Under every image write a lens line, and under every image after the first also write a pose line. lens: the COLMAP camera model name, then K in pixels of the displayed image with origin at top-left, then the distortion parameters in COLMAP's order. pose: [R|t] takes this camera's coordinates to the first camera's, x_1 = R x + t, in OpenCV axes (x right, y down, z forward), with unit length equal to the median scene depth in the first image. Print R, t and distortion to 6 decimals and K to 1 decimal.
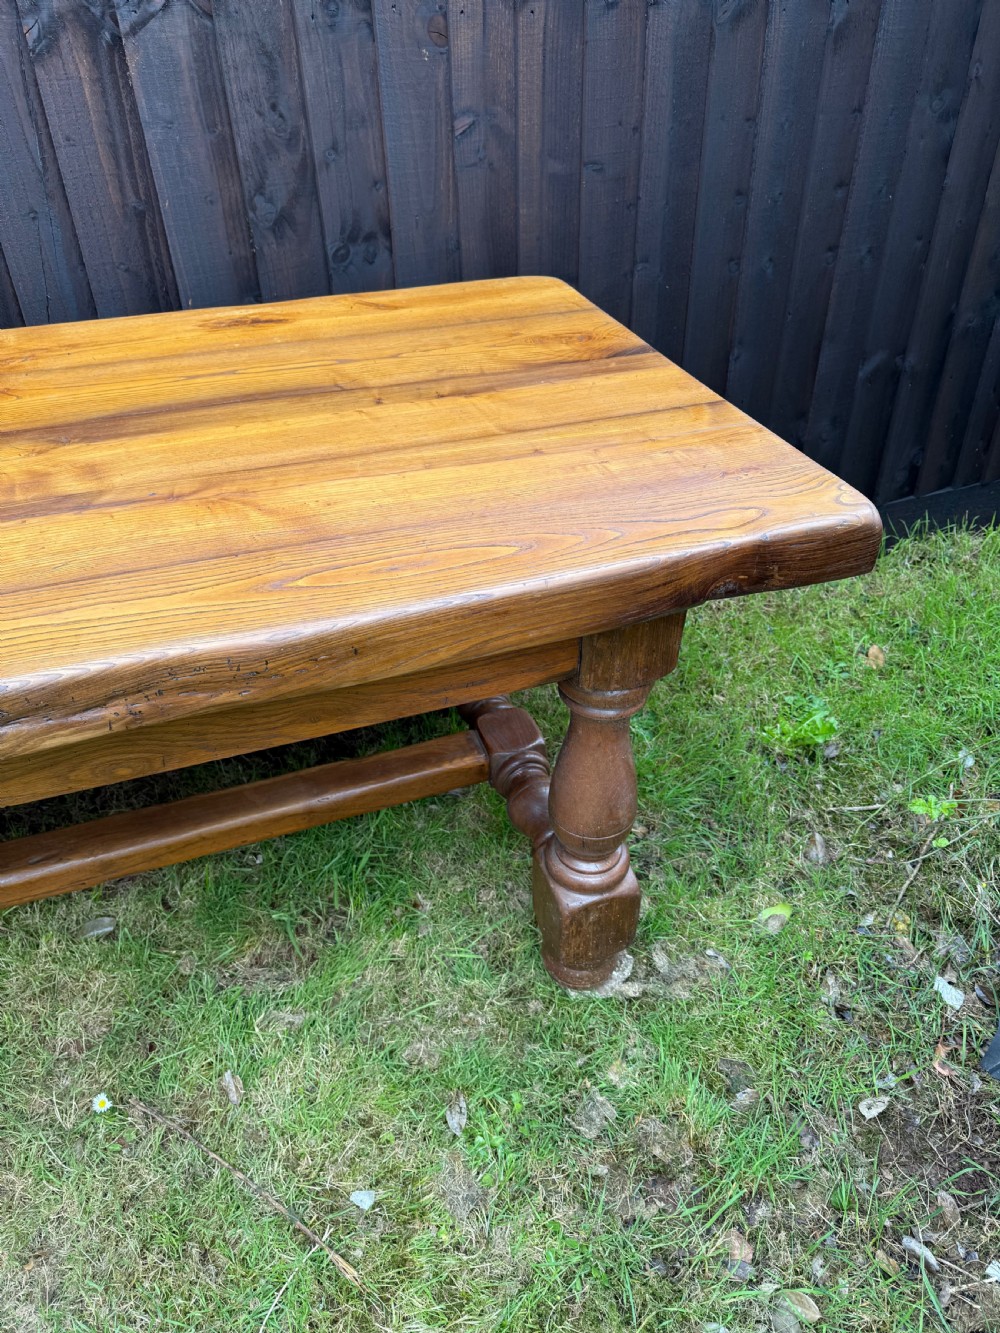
lens RADIAL K [[955.1, 0, 506.1], [0, 955.1, 671.5], [0, 0, 1]] dist [0.018735, -0.027662]
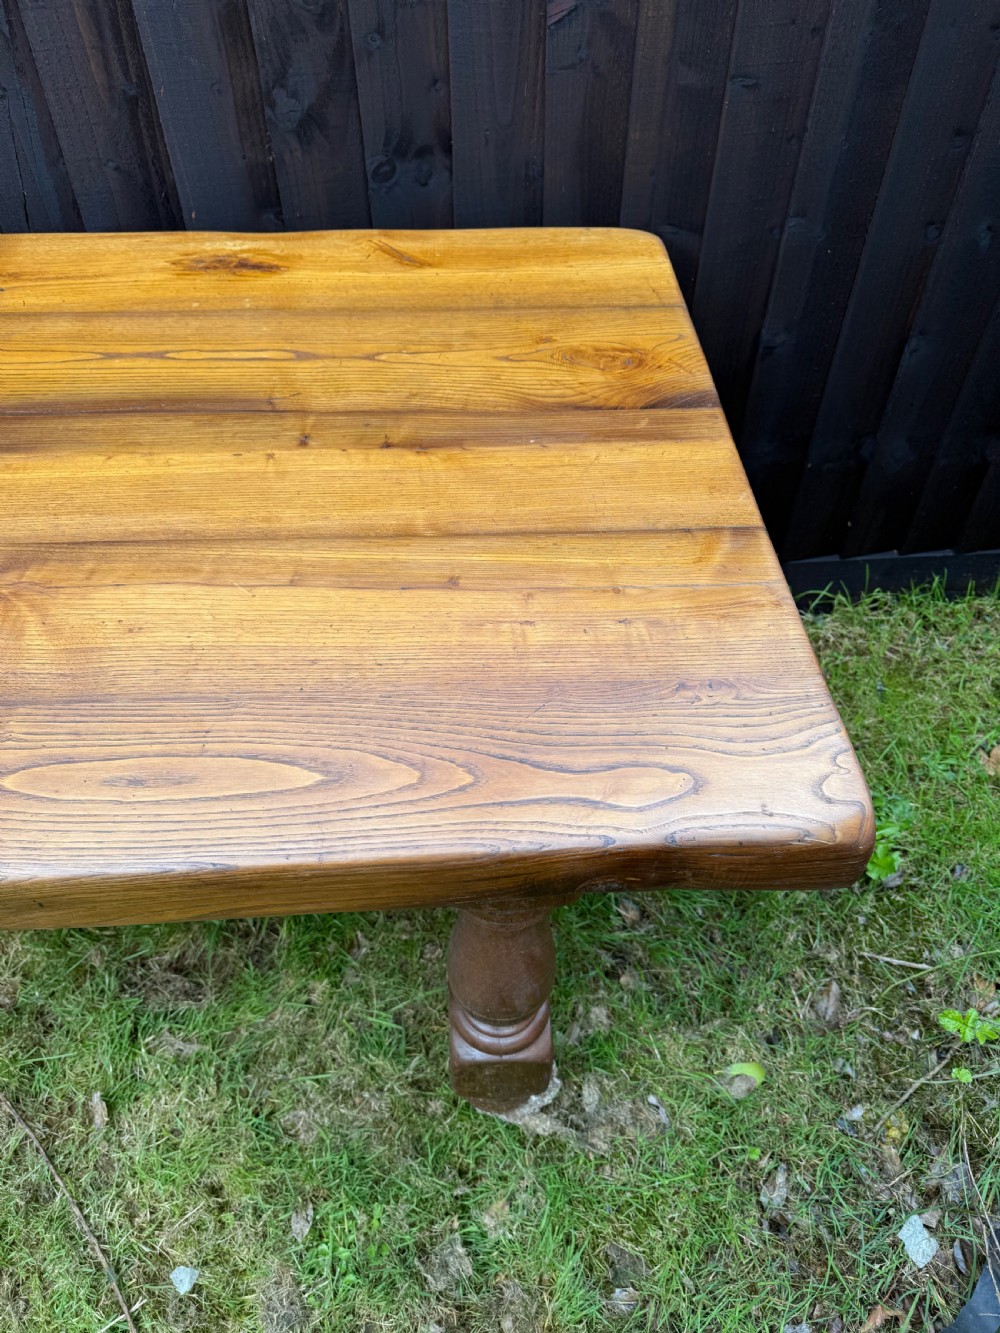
lens RADIAL K [[955.1, 0, 501.2], [0, 955.1, 676.5], [0, 0, 1]] dist [0.018735, -0.027662]
pose [[0.959160, 0.223019, -0.173997, 0.160928], [-0.186543, 0.961120, 0.203591, -0.238916], [0.212637, -0.162818, 0.963471, 0.222605]]
